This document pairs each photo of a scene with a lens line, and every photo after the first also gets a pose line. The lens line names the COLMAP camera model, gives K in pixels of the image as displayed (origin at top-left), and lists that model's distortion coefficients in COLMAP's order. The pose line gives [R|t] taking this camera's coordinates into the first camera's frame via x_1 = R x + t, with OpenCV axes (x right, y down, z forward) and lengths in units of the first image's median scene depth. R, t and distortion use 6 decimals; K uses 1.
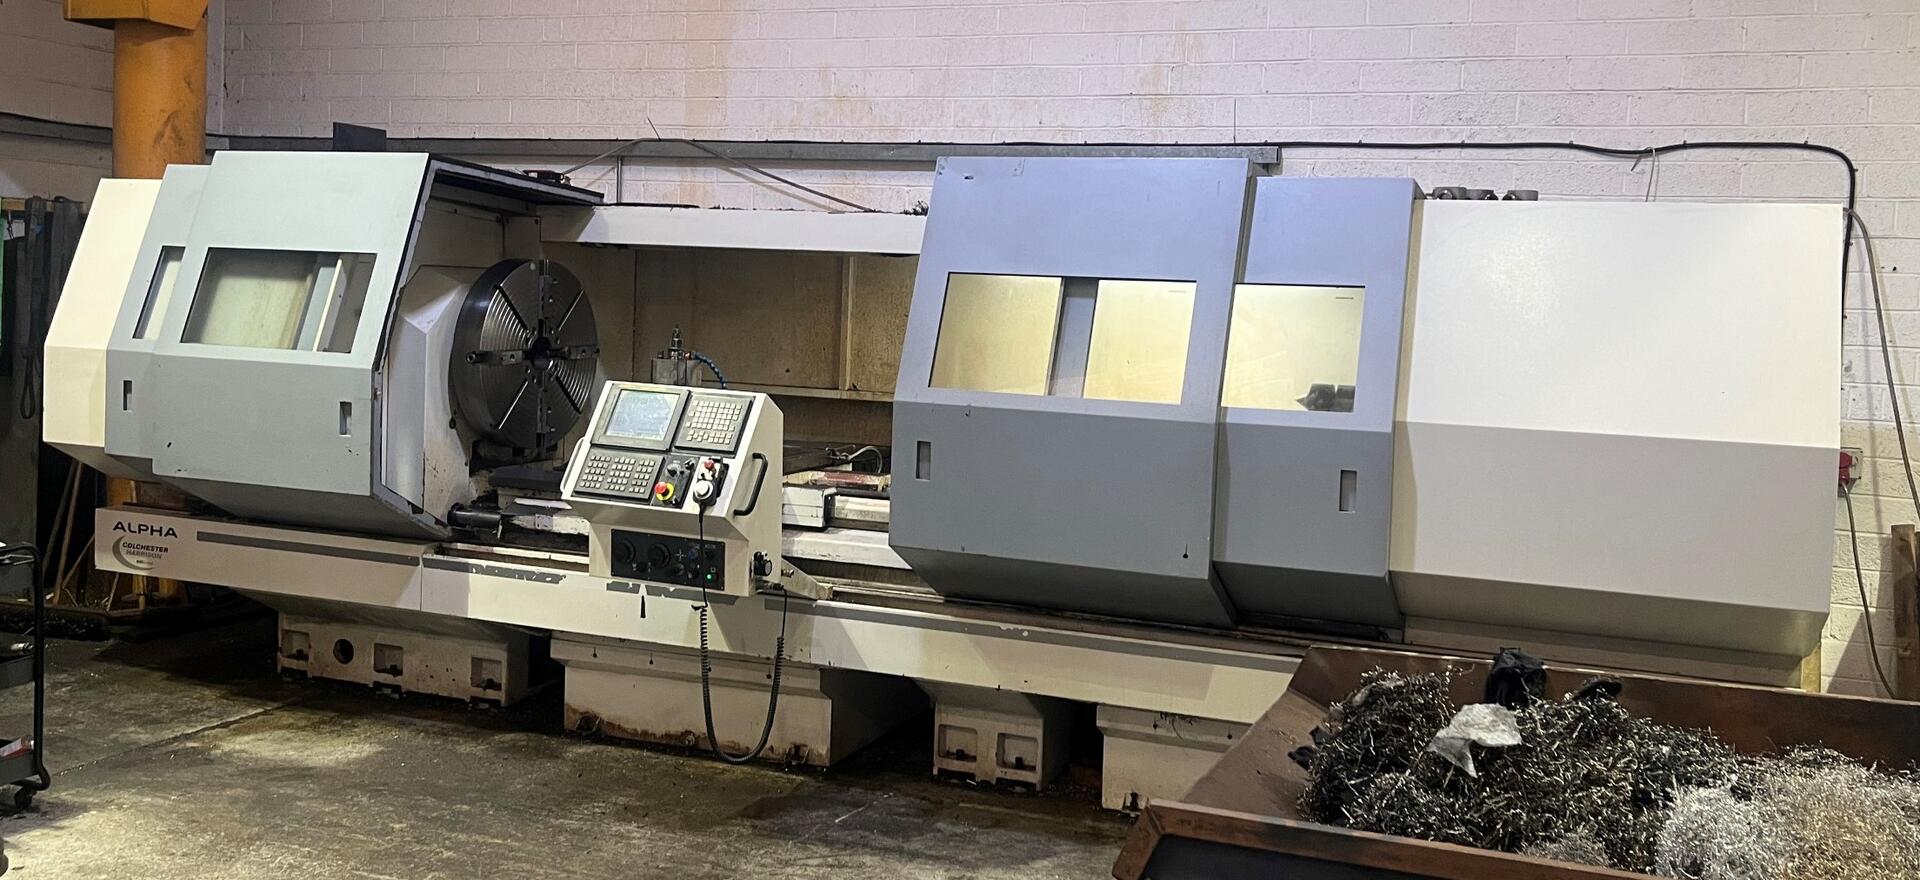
lens RADIAL K [[1654.3, 0, 1003.9], [0, 1654.3, 364.8], [0, 0, 1]] dist [0.038173, -0.003647]
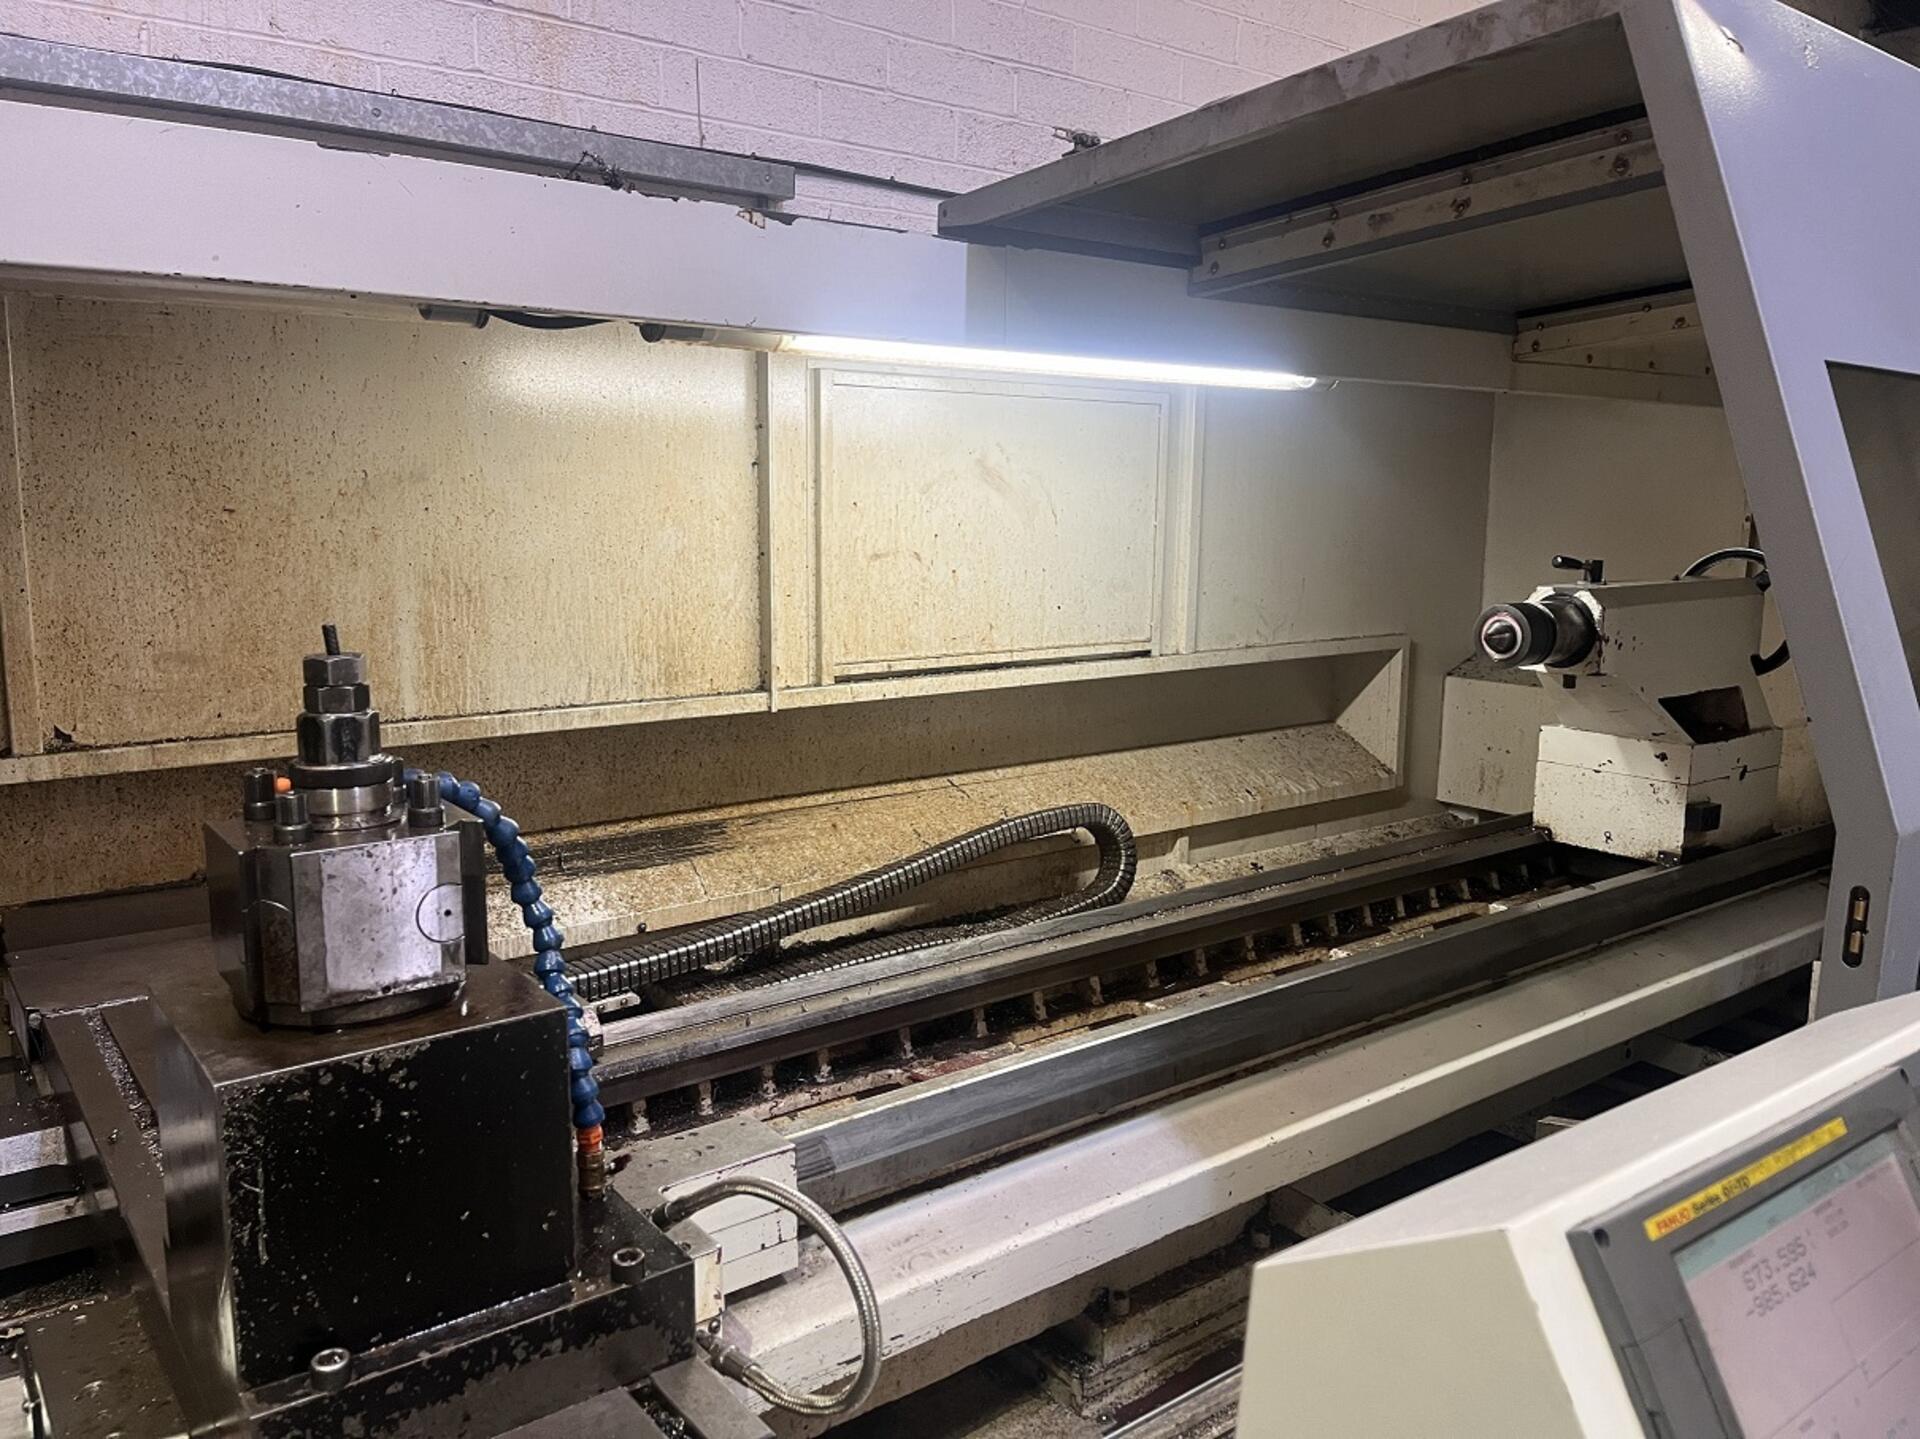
lens RADIAL K [[1445.9, 0, 972.8], [0, 1445.9, 715.7], [0, 0, 1]] dist [0.064121, -0.094040]
pose [[0.511188, -0.166613, 0.843165, -0.268473], [0.044496, 0.984845, 0.167633, -0.034943], [-0.858316, -0.048174, 0.510854, 0.775563]]
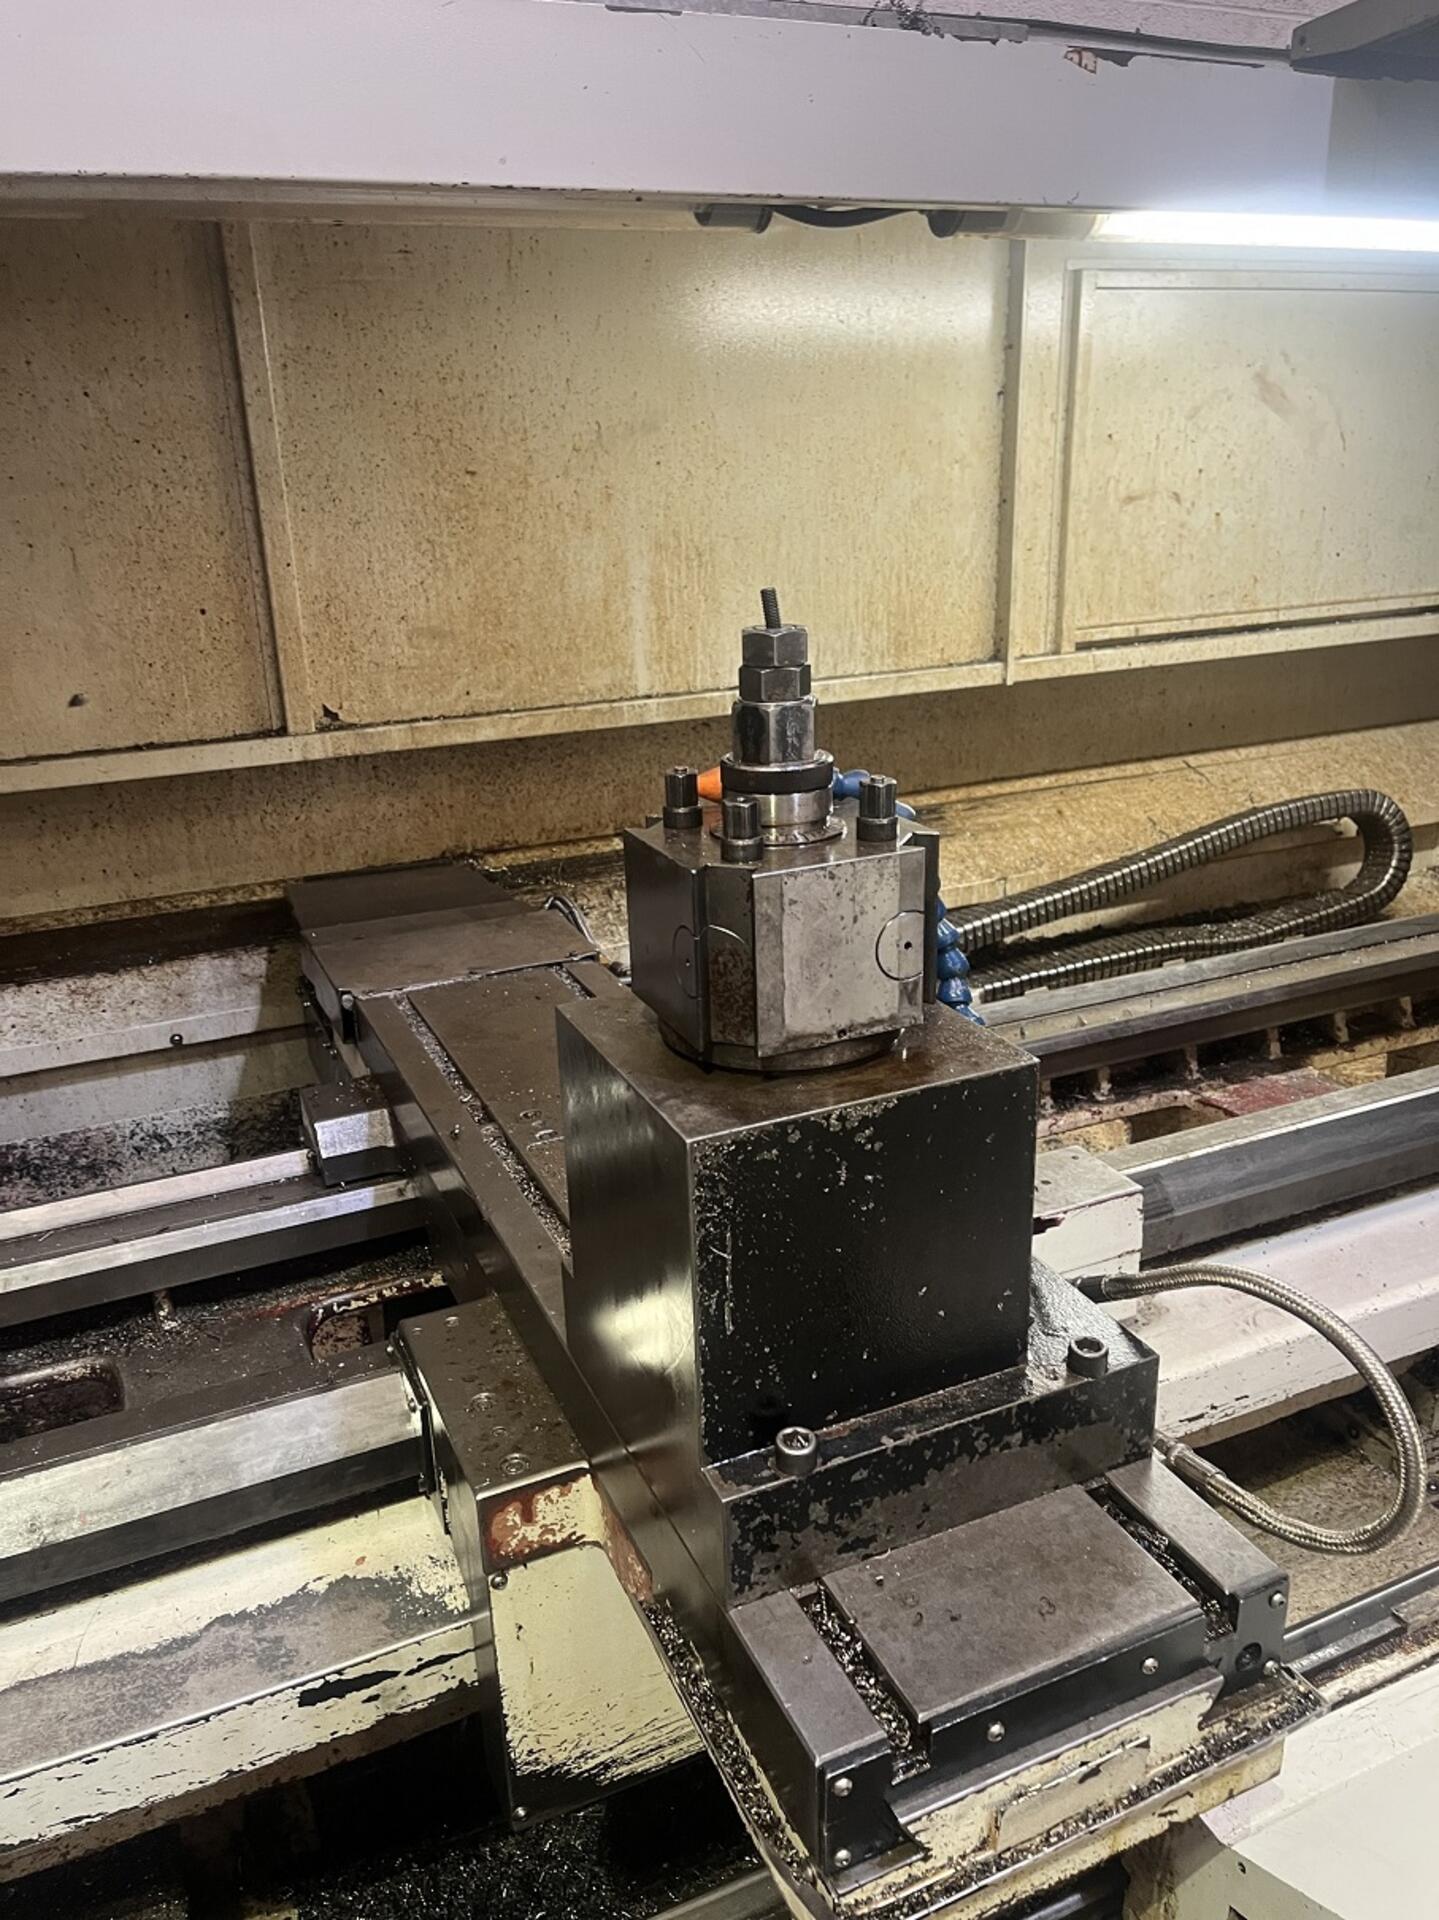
lens RADIAL K [[1445.9, 0, 694.3], [0, 1445.9, 959.1], [0, 0, 1]] dist [0.064121, -0.094040]
pose [[0.707710, -0.294451, 0.642219, -0.265686], [0.090879, 0.939400, 0.330559, -0.033612], [-0.700634, -0.175575, 0.691582, 0.823610]]
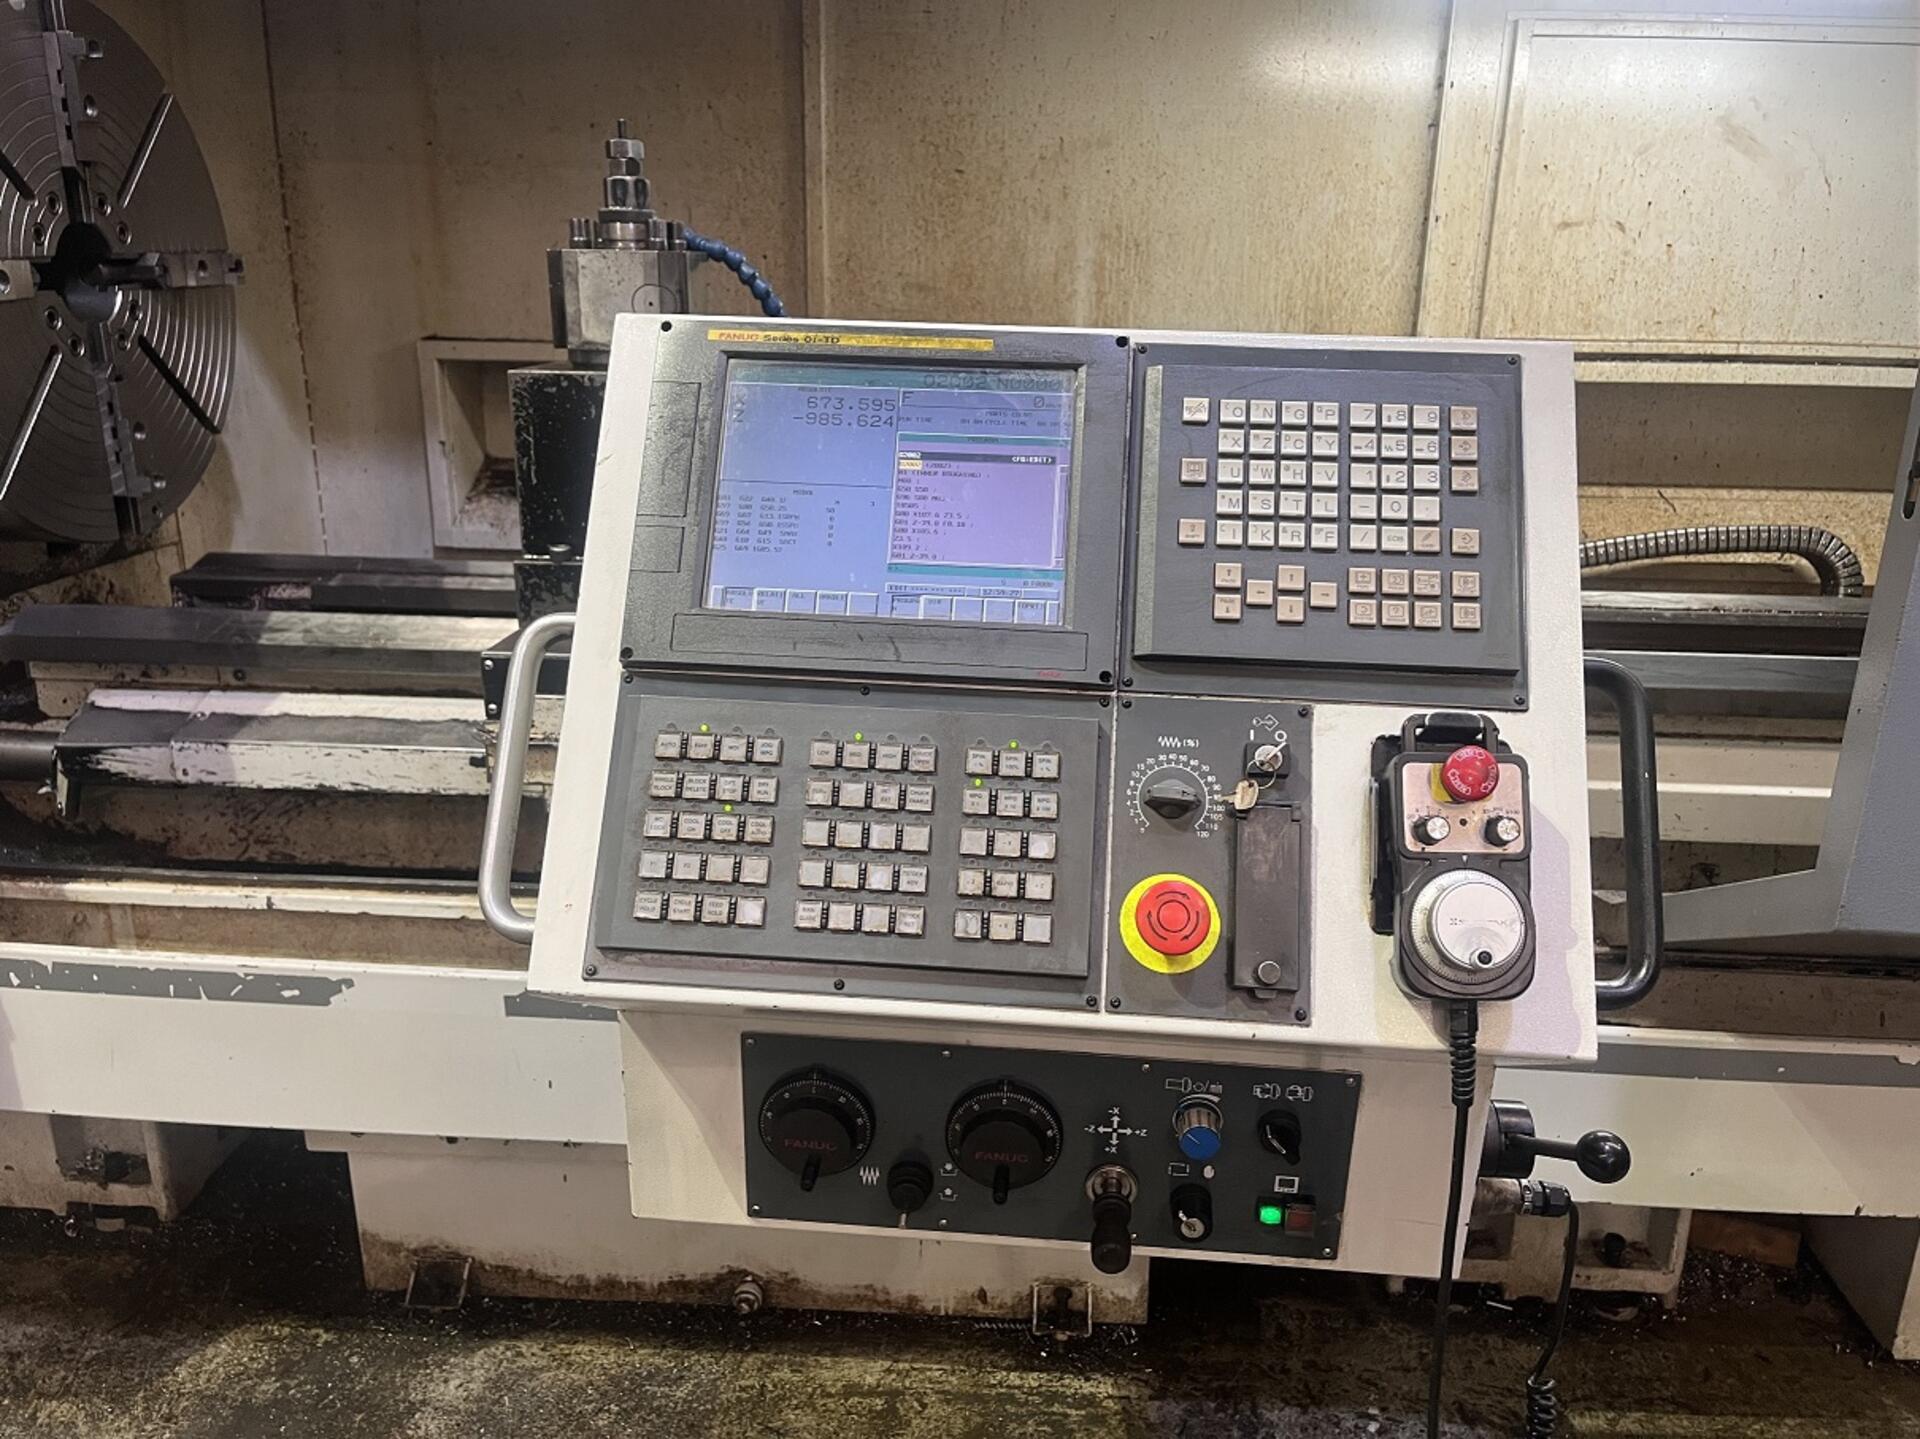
lens RADIAL K [[1445.9, 0, 972.5], [0, 1445.9, 716.4], [0, 0, 1]] dist [0.064121, -0.094040]
pose [[0.954548, -0.111845, 0.276278, -0.200272], [0.035828, 0.963261, 0.266166, 0.008853], [-0.295897, -0.244169, 0.923486, 0.650481]]
